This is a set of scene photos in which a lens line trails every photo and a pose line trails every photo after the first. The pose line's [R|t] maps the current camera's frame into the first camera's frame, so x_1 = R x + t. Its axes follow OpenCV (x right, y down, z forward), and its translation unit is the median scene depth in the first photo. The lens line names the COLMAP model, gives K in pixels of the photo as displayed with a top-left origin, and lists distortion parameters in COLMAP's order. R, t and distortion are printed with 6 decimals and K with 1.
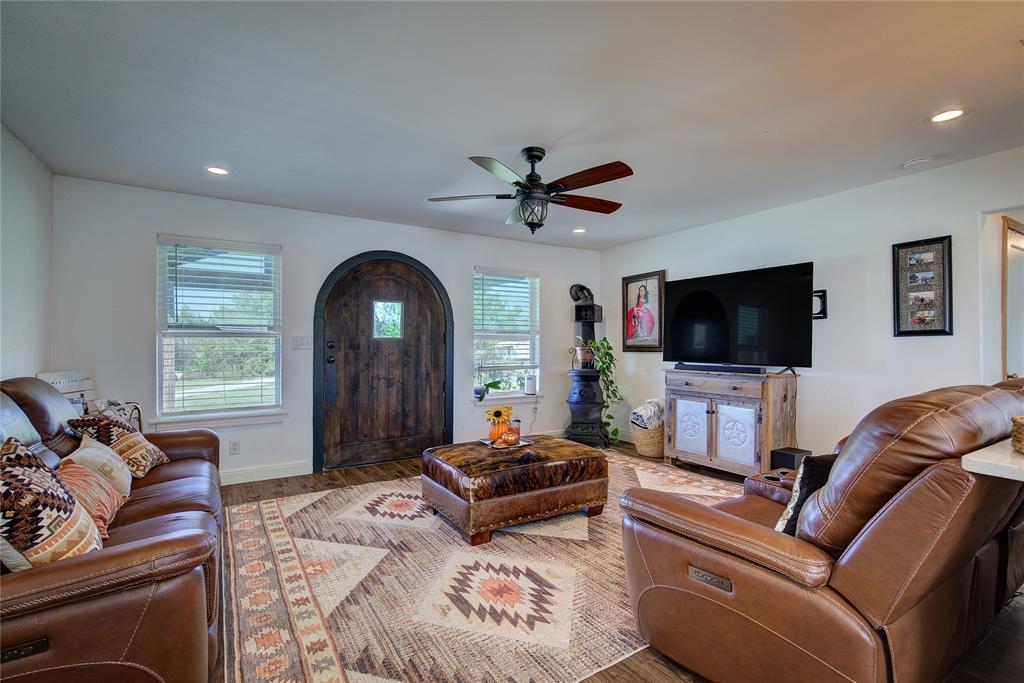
lens RADIAL K [[464.5, 0, 512.0], [0, 464.5, 341.5], [0, 0, 1]] dist [-0.001294, 0.000147]
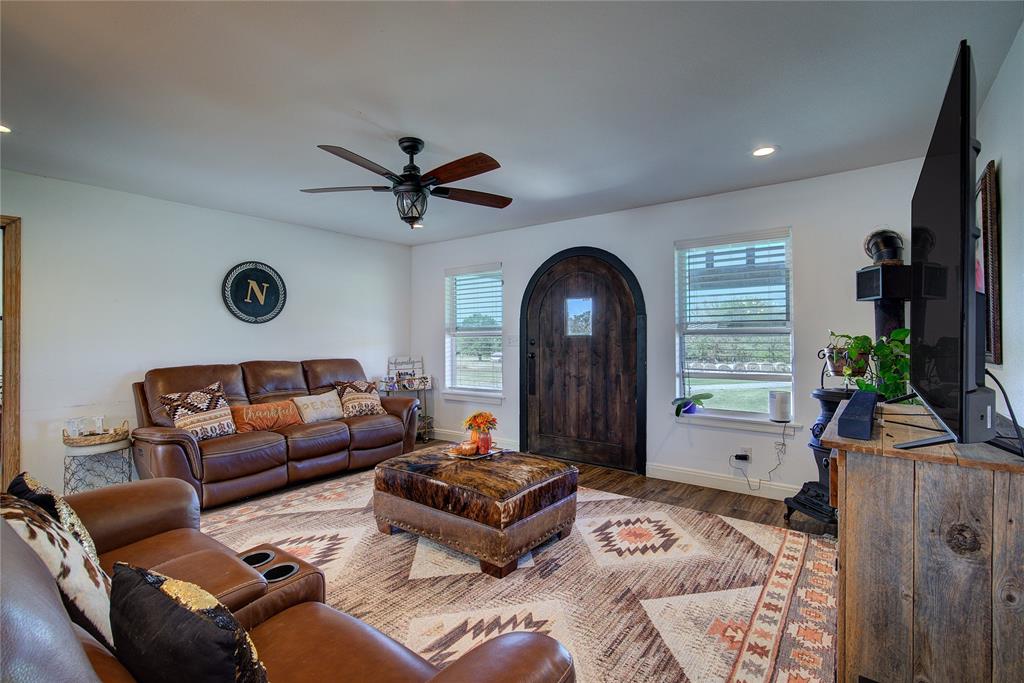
lens RADIAL K [[476.7, 0, 523.6], [0, 476.7, 332.6], [0, 0, 1]] dist [0.003113, 0.000057]
pose [[0.366573, -0.012313, -0.930308, 0.645351], [0.008626, 0.999914, -0.009836, -0.004660], [0.930349, -0.004419, 0.366648, 0.541762]]
